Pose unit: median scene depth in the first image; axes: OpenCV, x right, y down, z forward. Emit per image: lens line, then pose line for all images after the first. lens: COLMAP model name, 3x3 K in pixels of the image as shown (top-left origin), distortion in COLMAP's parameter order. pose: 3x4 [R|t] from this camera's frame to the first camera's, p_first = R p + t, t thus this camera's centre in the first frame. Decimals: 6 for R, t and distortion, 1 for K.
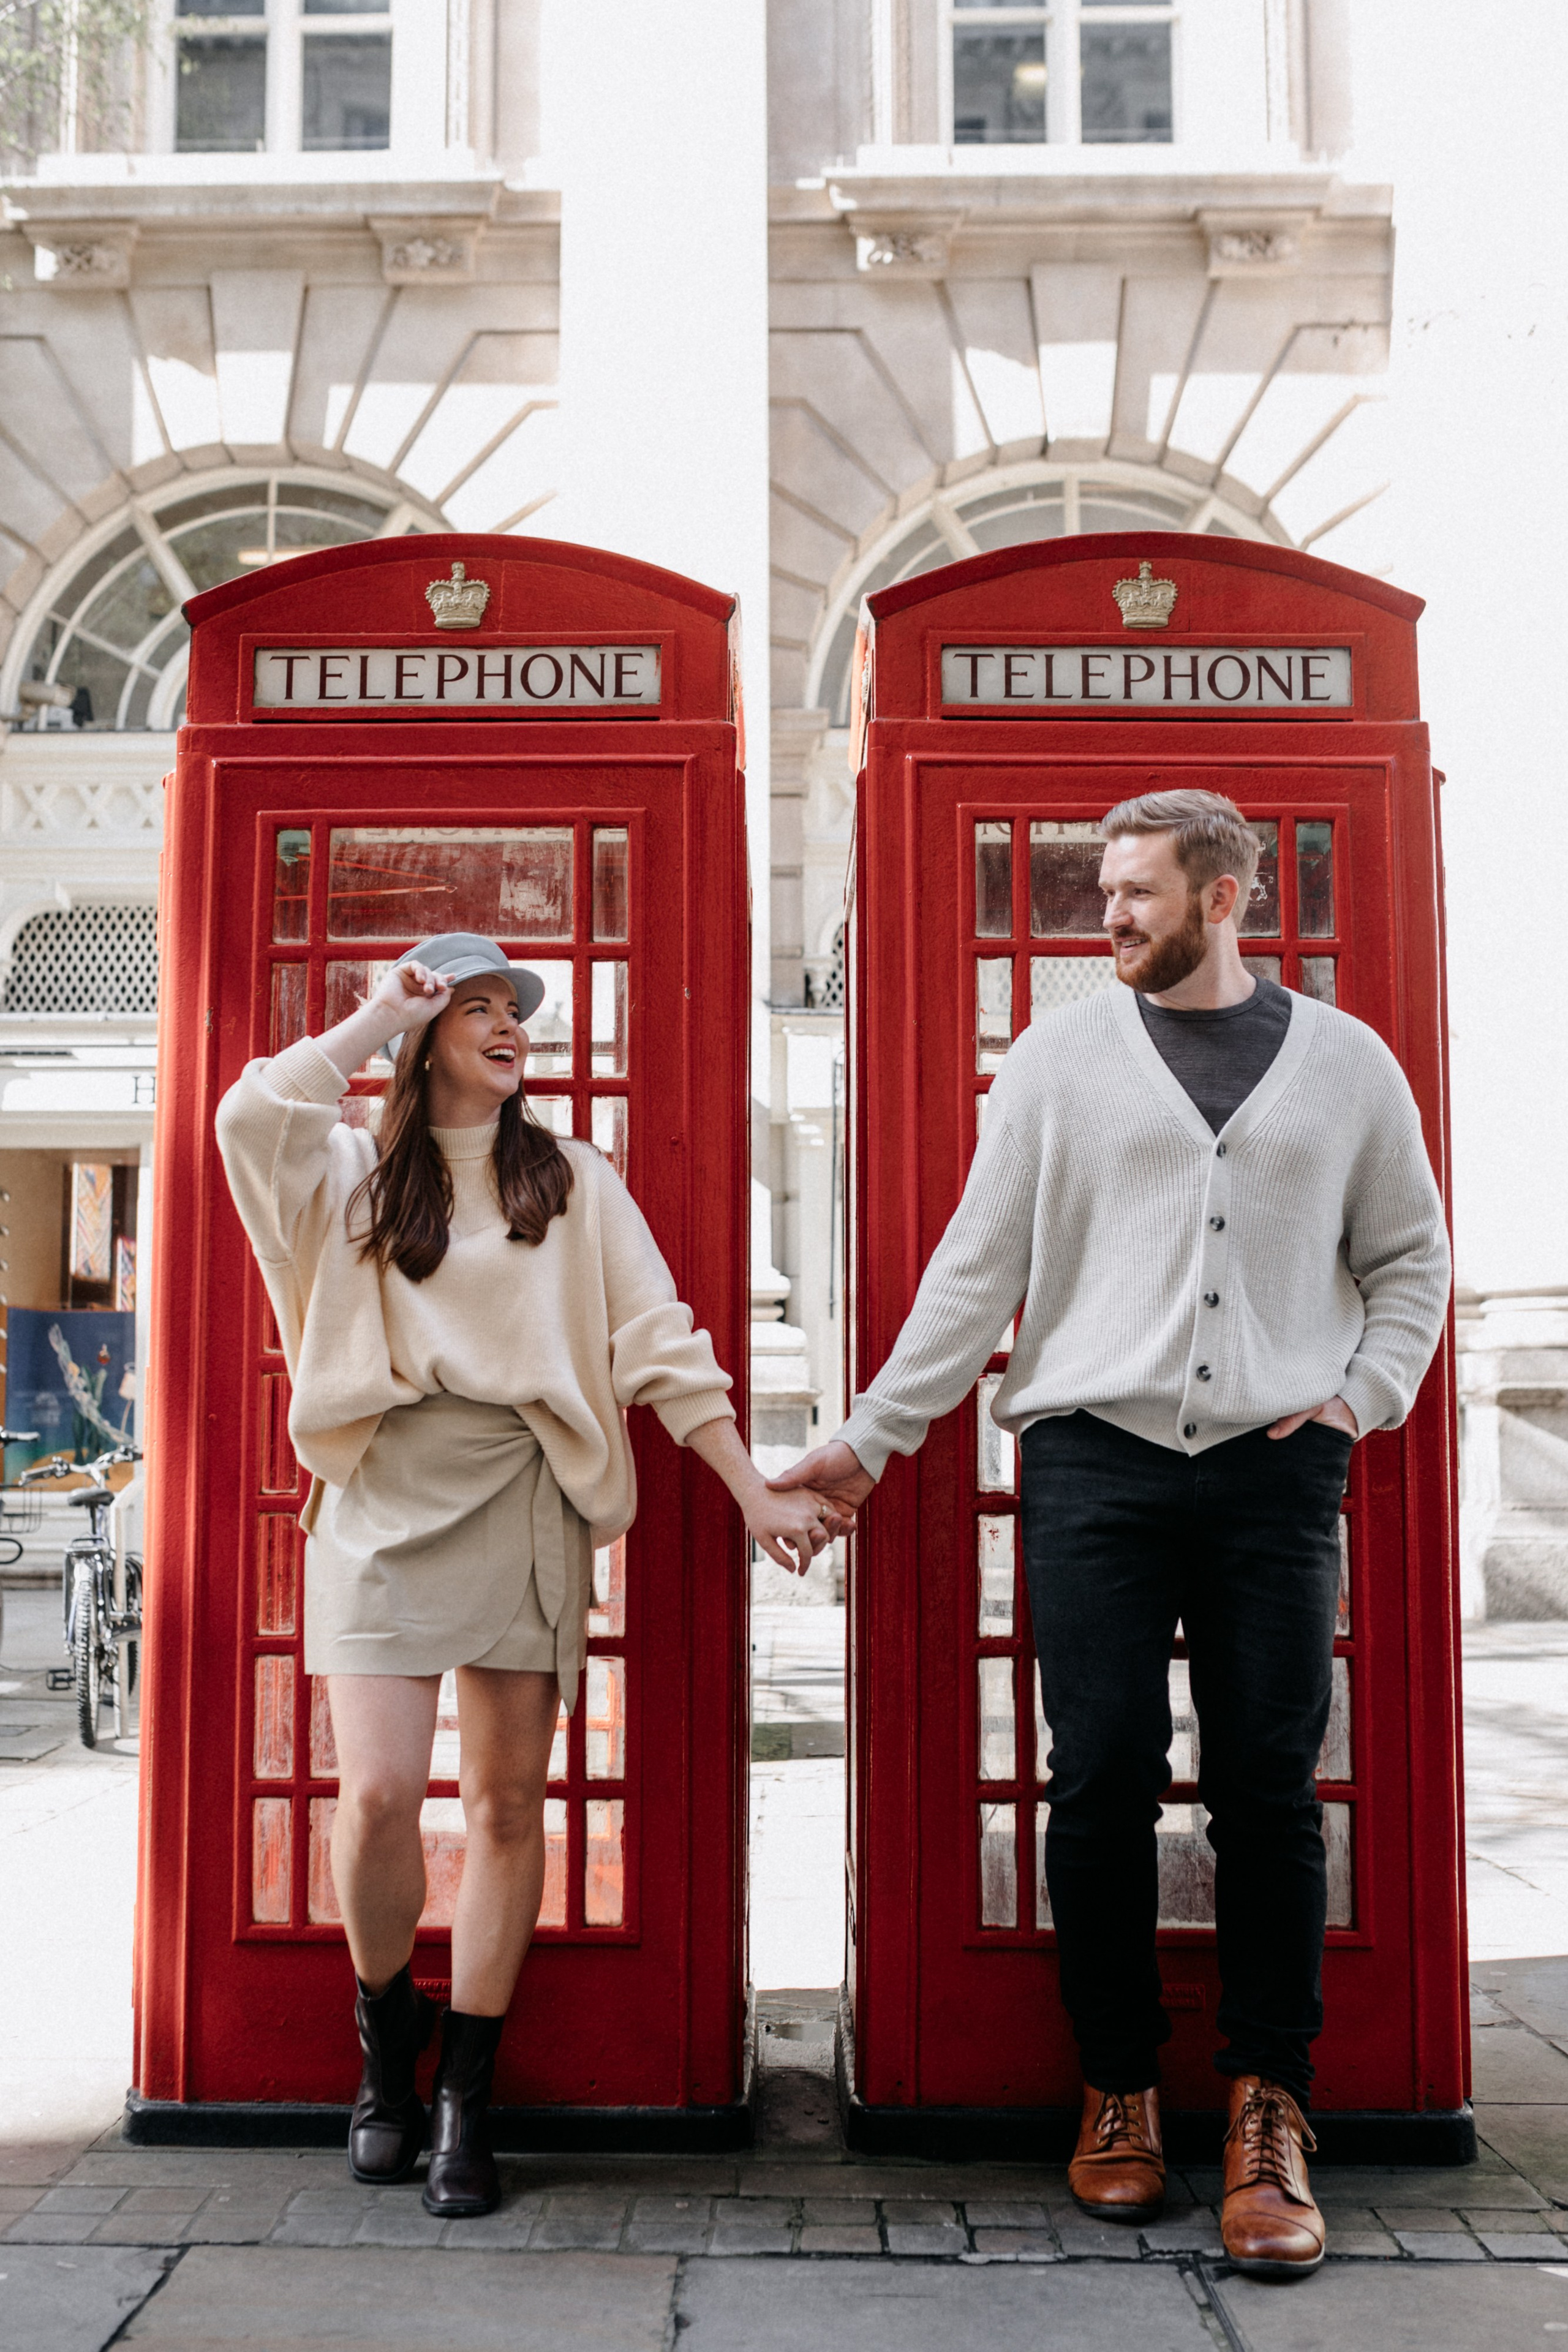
lens RADIAL K [[2237.0, 0, 788.7], [0, 2237.0, 1287.4], [0, 0, 1]] dist [0.000461, 0.007519]
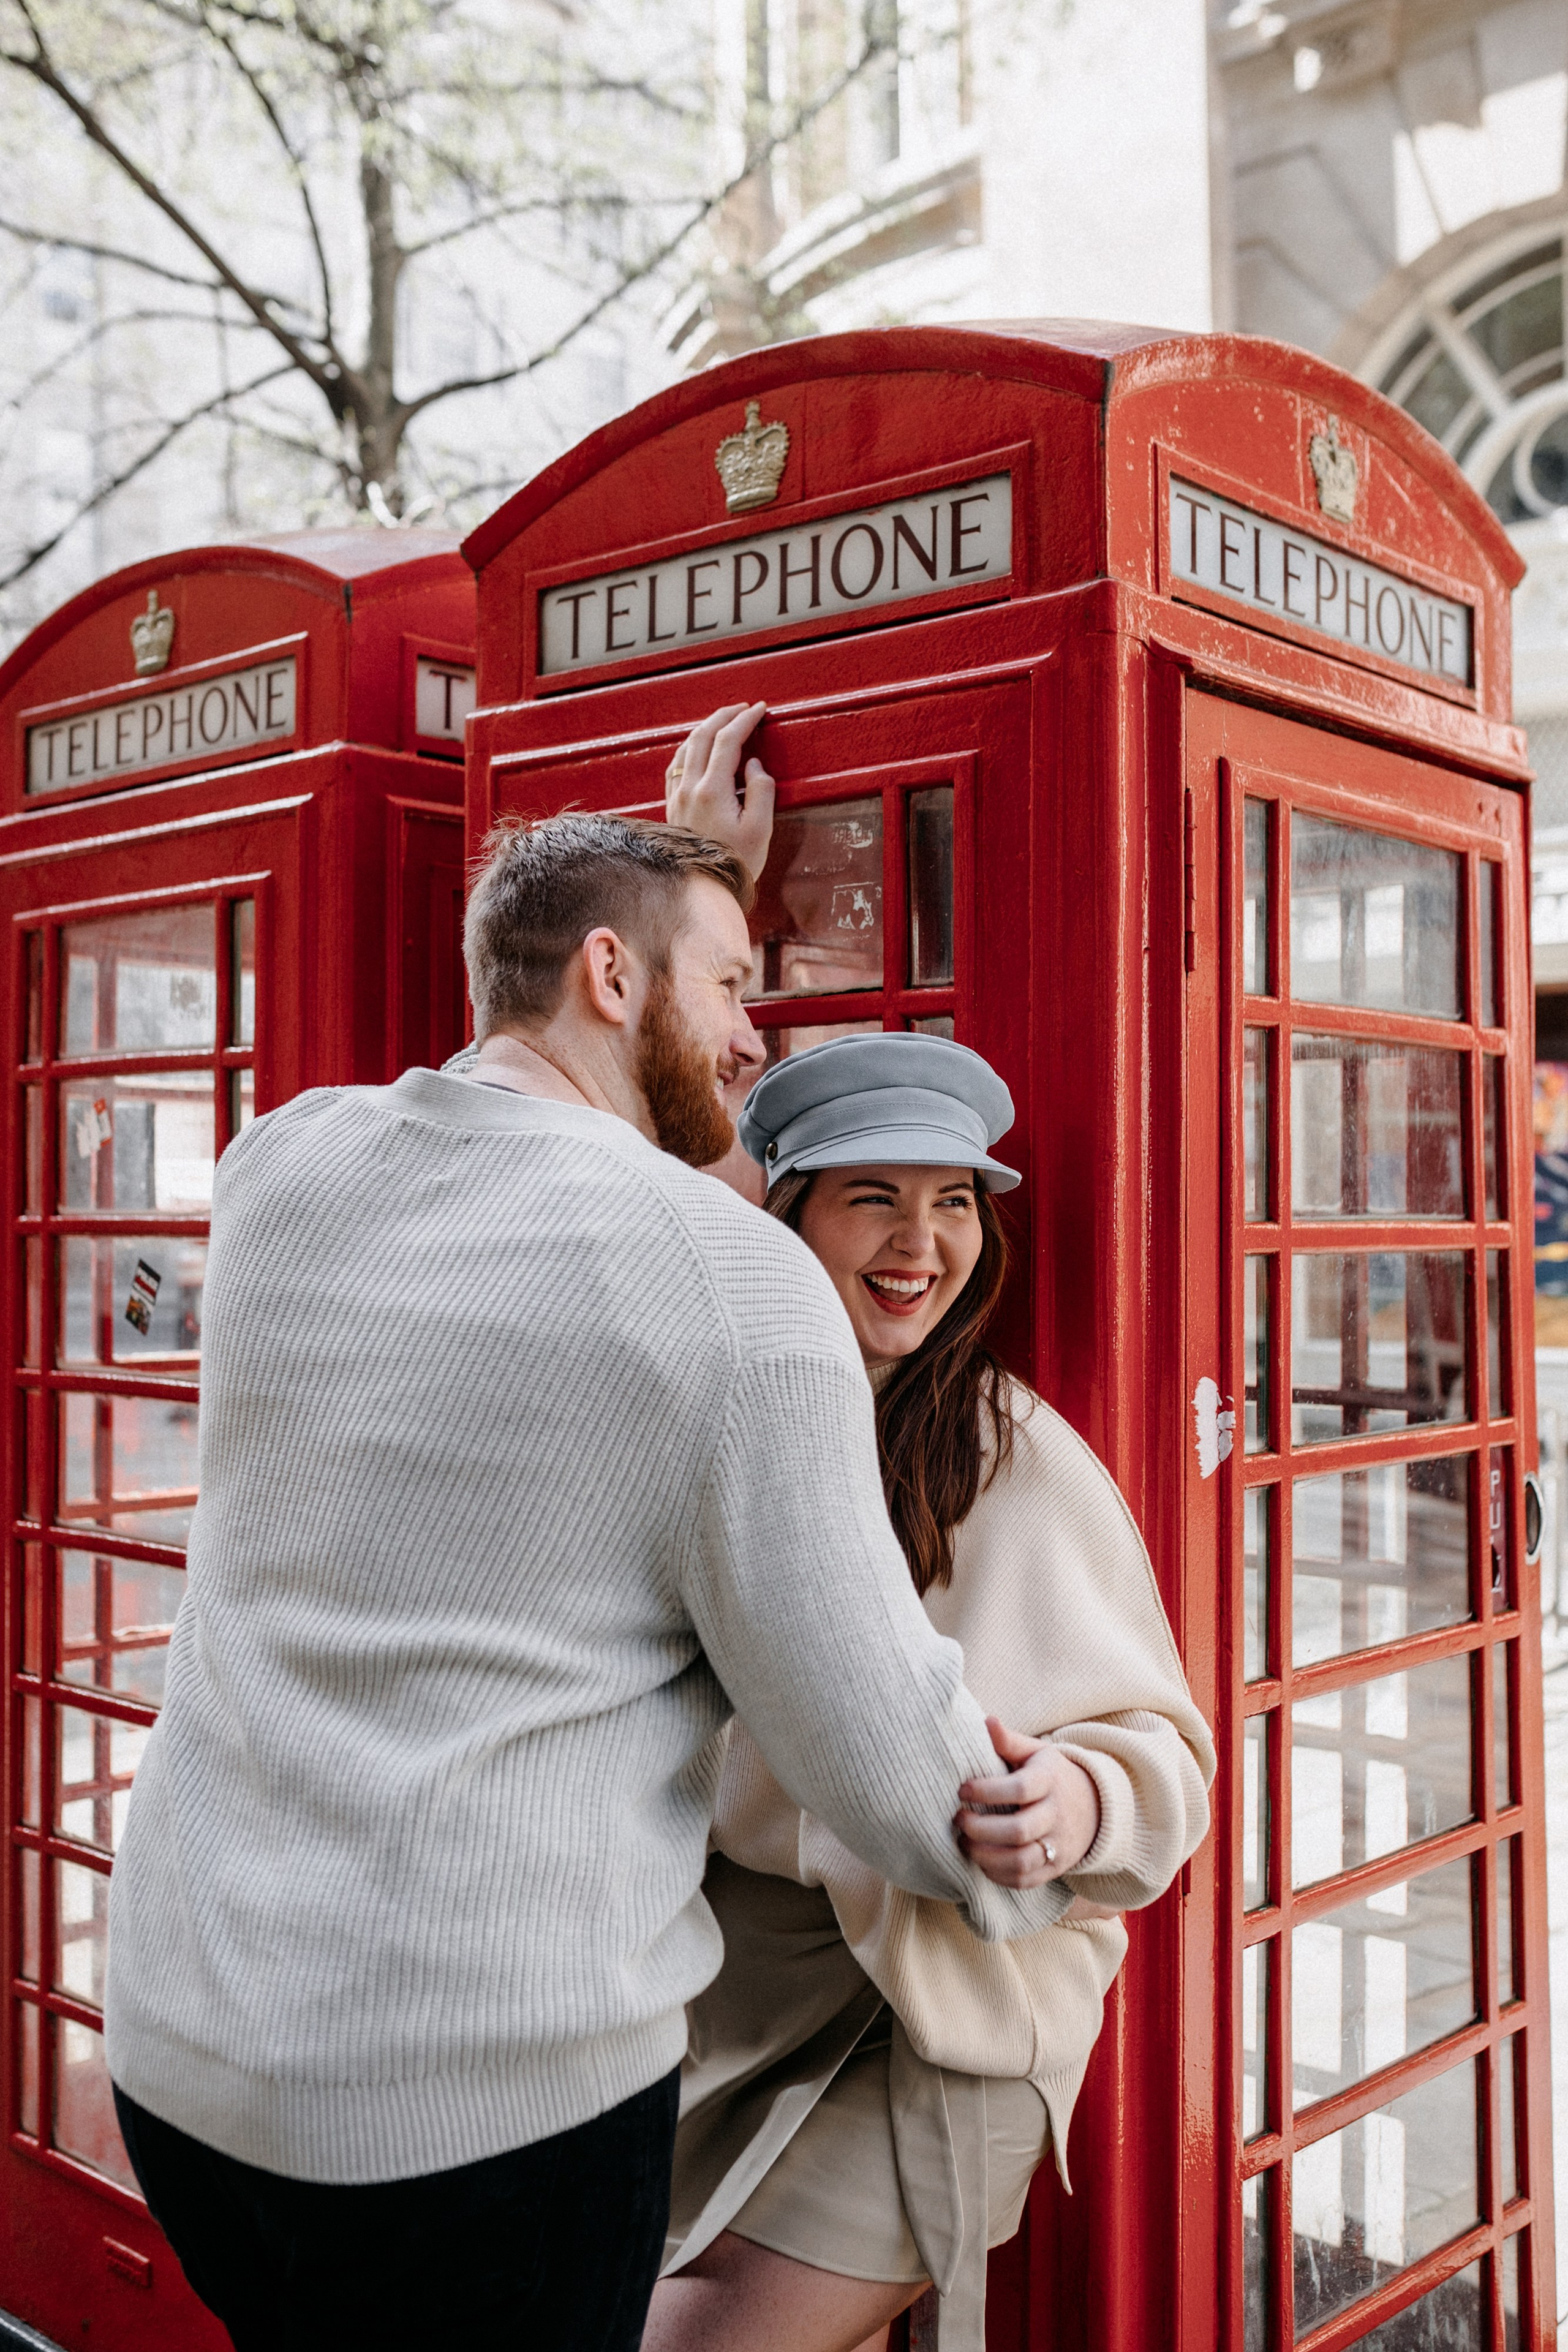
lens RADIAL K [[2237.0, 0, 788.7], [0, 2237.0, 1287.4], [0, 0, 1]] dist [0.000461, 0.007519]
pose [[0.784491, 0.008469, -0.620082, 0.568490], [0.045235, 0.996462, 0.070837, -0.115207], [0.618488, -0.083620, 0.781332, 0.481409]]
